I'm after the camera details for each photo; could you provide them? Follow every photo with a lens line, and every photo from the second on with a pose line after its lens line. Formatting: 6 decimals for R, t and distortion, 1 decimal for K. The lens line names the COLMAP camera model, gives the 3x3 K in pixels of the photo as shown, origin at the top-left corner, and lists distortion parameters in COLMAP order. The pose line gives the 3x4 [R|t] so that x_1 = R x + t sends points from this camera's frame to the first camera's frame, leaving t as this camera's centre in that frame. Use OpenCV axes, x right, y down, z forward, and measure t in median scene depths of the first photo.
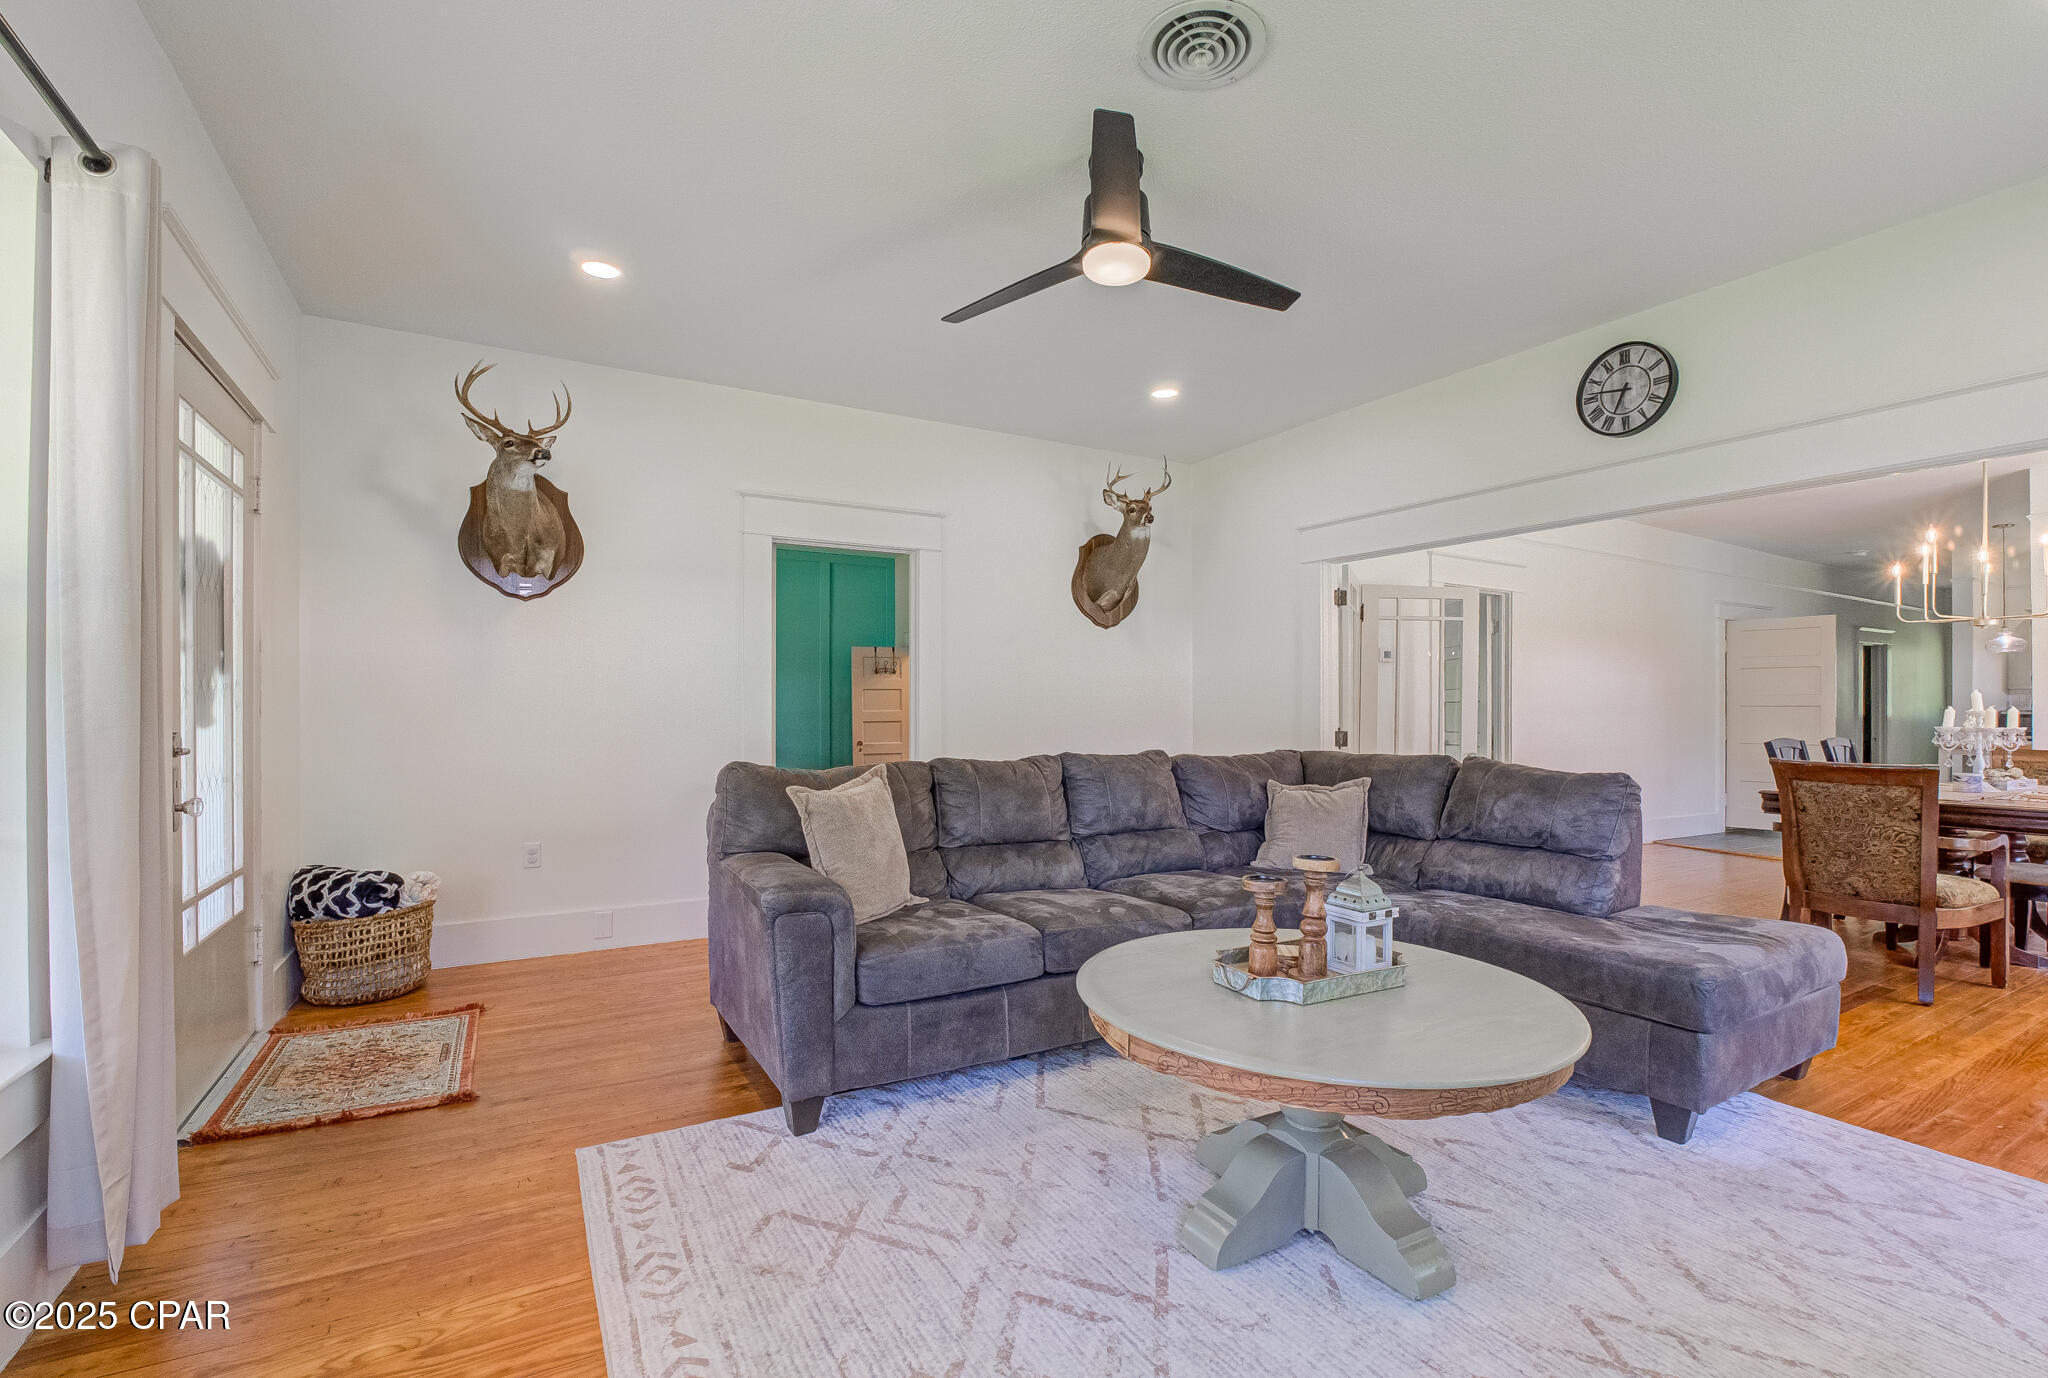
lens RADIAL K [[888.9, 0, 1033.0], [0, 888.9, 706.5], [0, 0, 1]] dist [-0.011176, -0.000457]
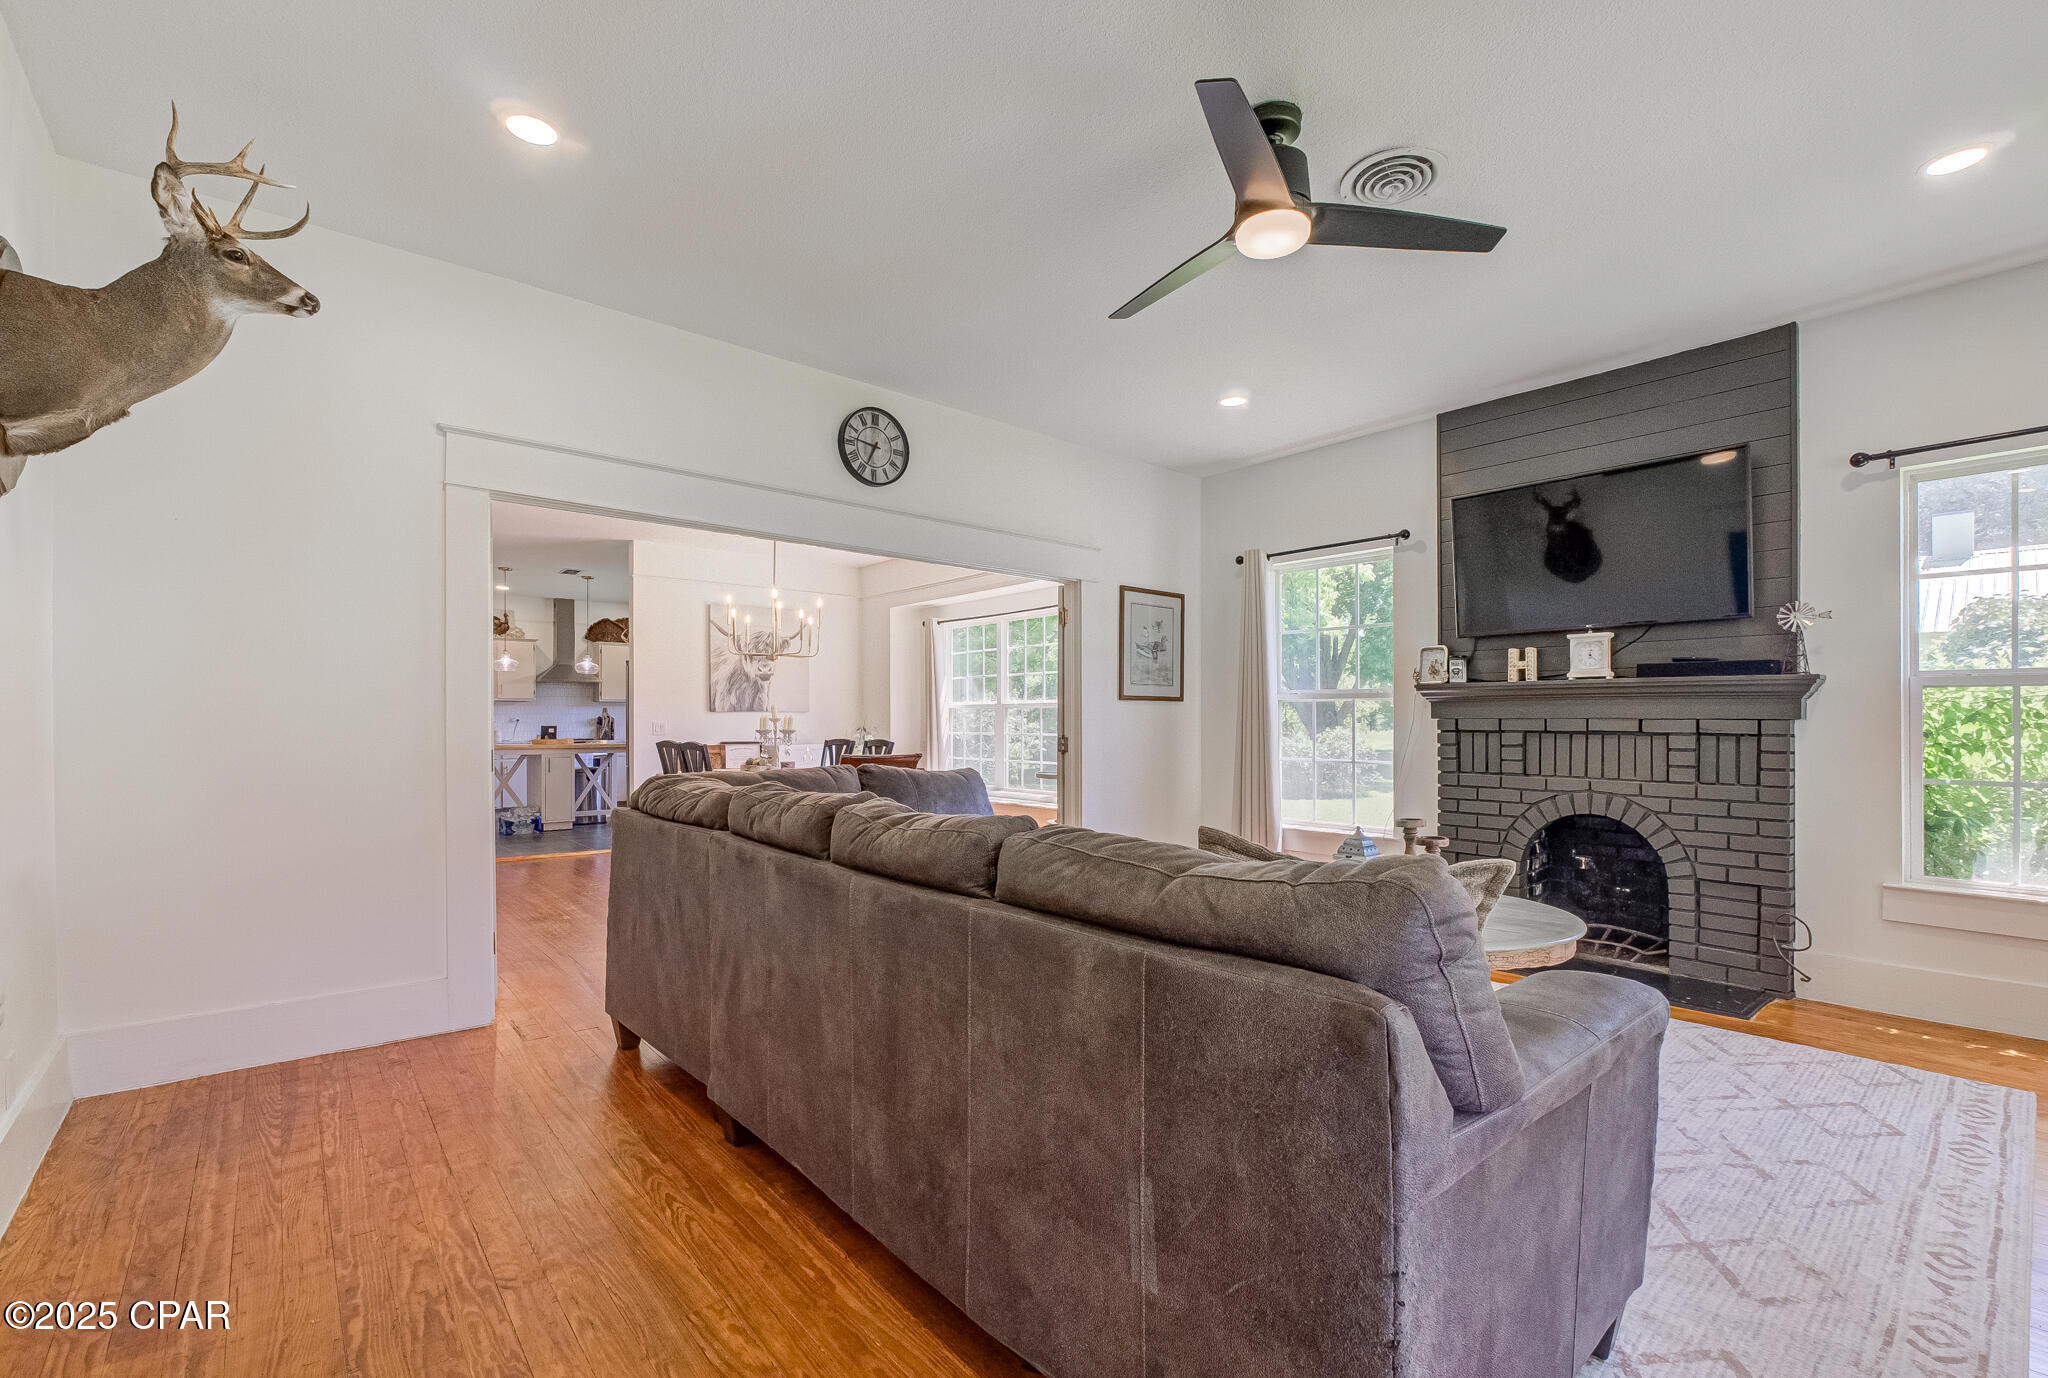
lens RADIAL K [[888.9, 0, 1028.8], [0, 888.9, 710.6], [0, 0, 1]] dist [-0.011176, -0.000457]
pose [[-0.174648, -0.003471, 0.984625, -0.566377], [-0.008490, 0.999962, 0.002019, -0.006548], [-0.984594, -0.008007, -0.174671, 1.031504]]
